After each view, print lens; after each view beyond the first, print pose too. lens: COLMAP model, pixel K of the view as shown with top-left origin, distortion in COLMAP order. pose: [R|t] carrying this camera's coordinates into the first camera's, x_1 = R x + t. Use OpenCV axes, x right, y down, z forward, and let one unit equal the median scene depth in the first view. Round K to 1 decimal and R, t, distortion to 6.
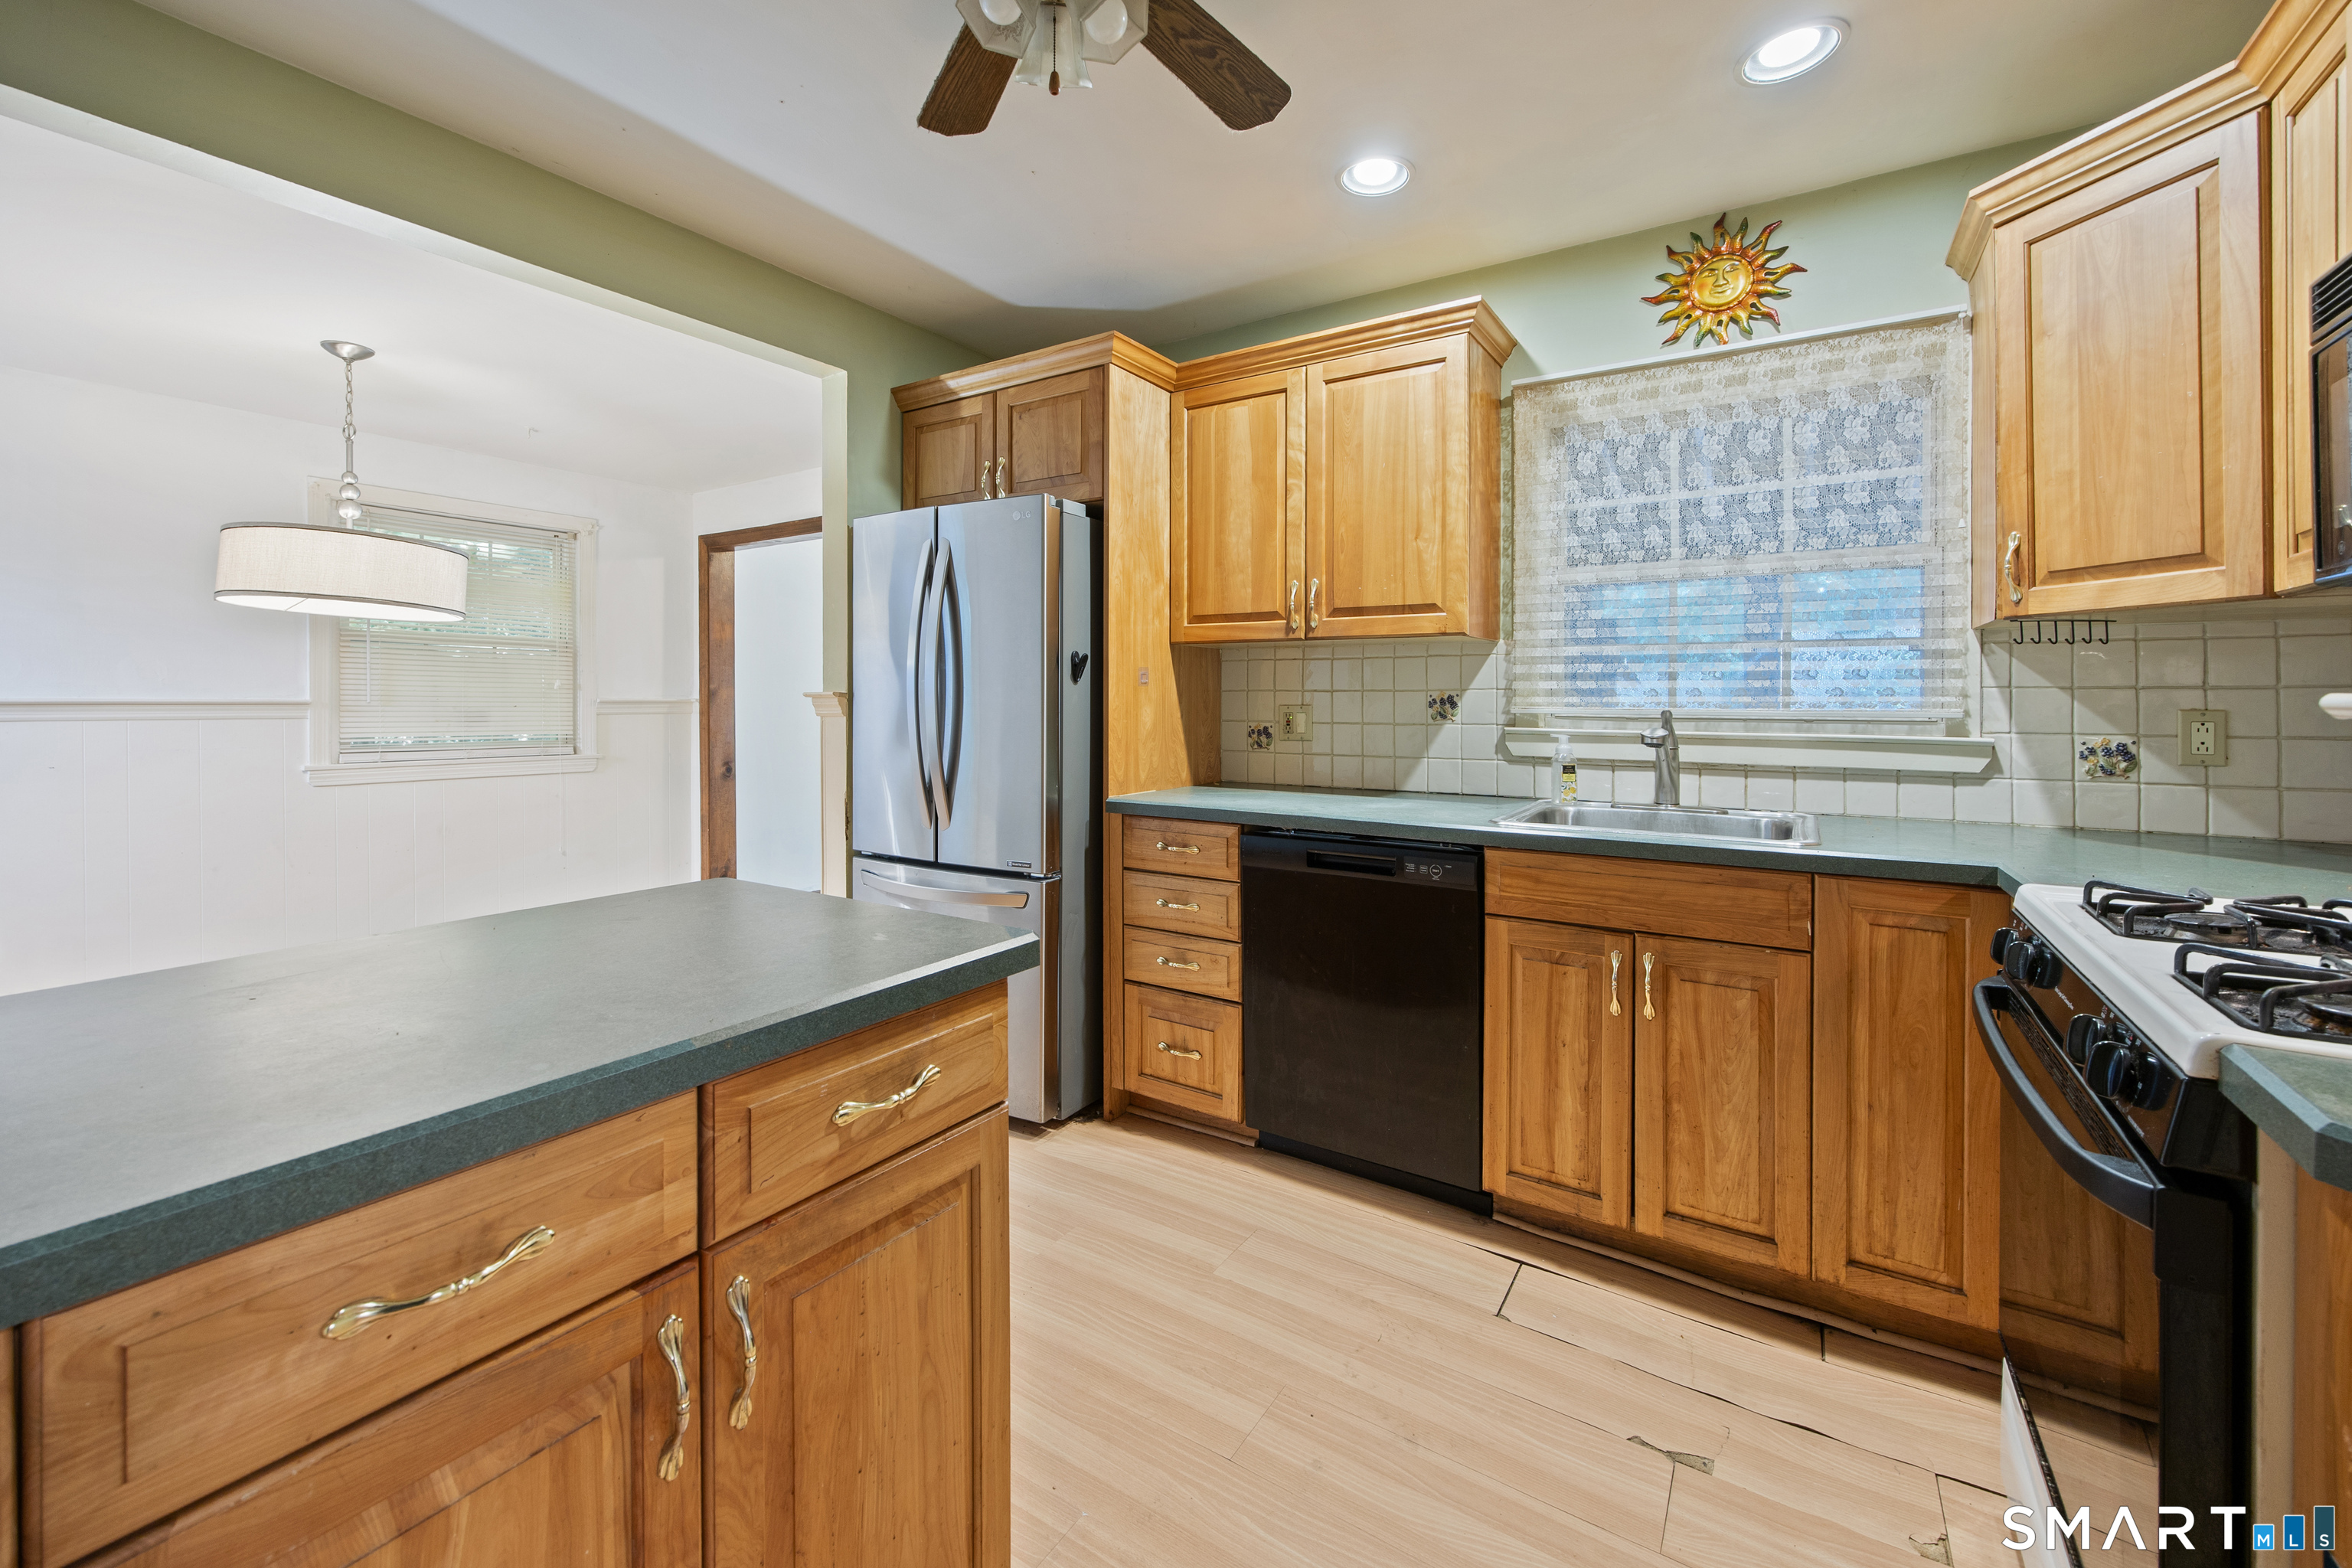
lens RADIAL K [[956.4, 0, 1175.3], [0, 956.4, 700.0], [0, 0, 1]] dist [-0.017300, -0.000185]
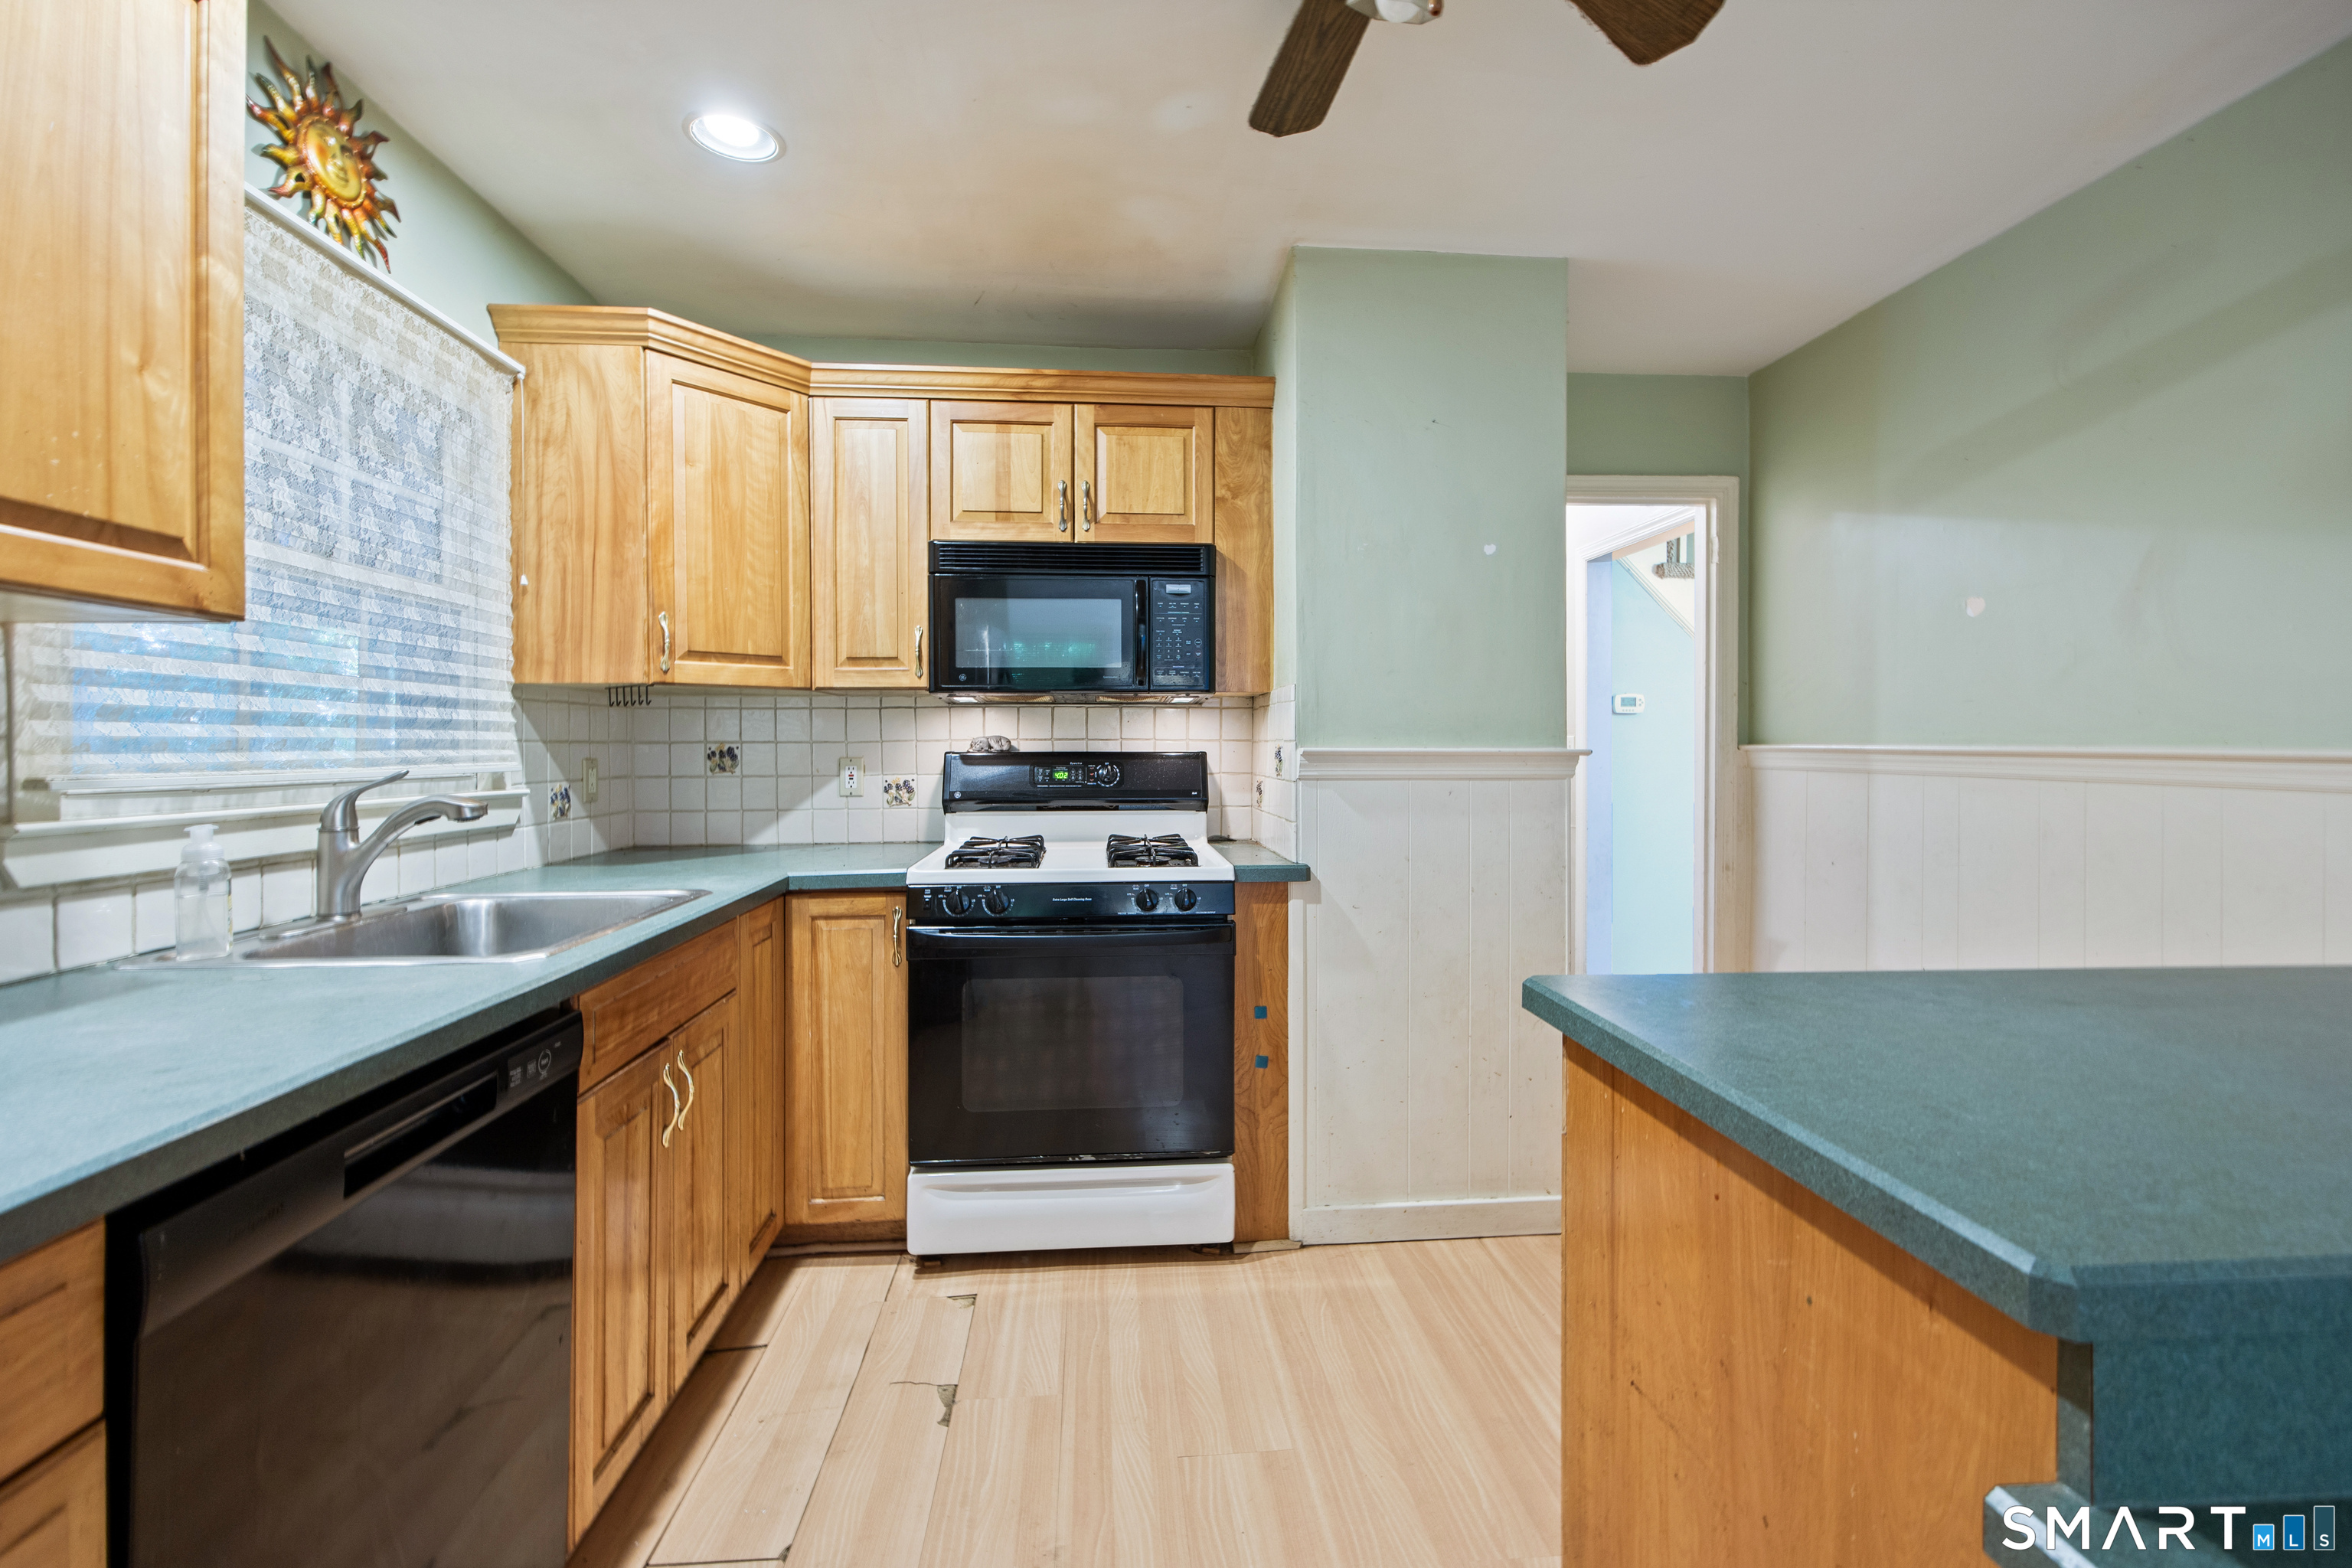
lens RADIAL K [[956.4, 0, 1164.4], [0, 956.4, 744.1], [0, 0, 1]] dist [-0.017300, -0.000185]
pose [[-0.610733, 0.000272, 0.791837, -0.387573], [0.000253, 1.000000, -0.000148, -0.008644], [-0.791837, 0.000111, -0.610733, 1.035809]]
